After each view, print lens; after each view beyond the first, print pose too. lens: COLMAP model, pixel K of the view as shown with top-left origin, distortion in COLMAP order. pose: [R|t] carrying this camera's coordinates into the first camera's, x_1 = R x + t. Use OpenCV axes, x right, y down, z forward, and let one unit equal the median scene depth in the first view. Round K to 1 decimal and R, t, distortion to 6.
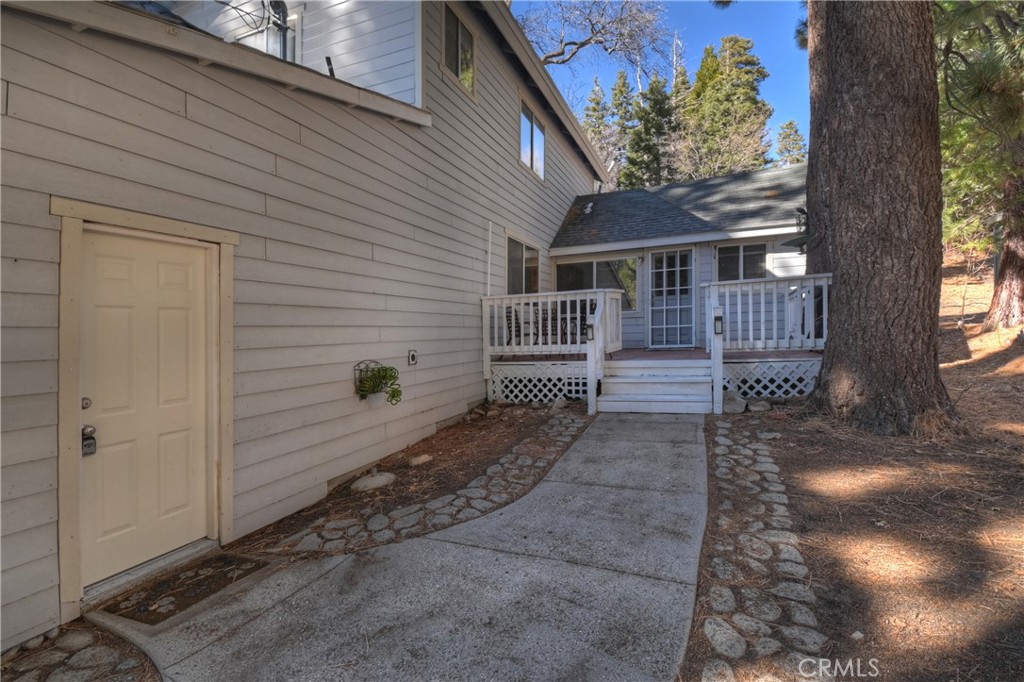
lens RADIAL K [[457.9, 0, 510.4], [0, 457.9, 337.1], [0, 0, 1]] dist [-0.004468, -0.000730]
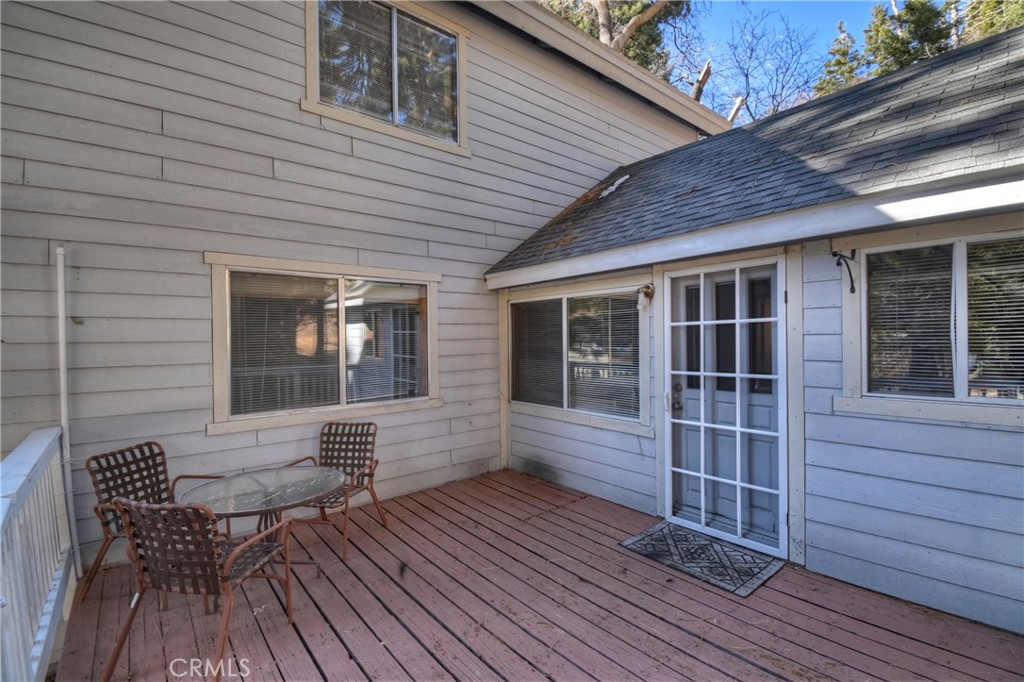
lens RADIAL K [[457.9, 0, 512.5], [0, 457.9, 341.9], [0, 0, 1]] dist [-0.004468, -0.000730]
pose [[0.906308, 0.005705, -0.422578, 0.353722], [-0.001660, 0.999949, 0.009940, -0.134755], [0.422613, -0.008307, 0.906272, 0.602639]]
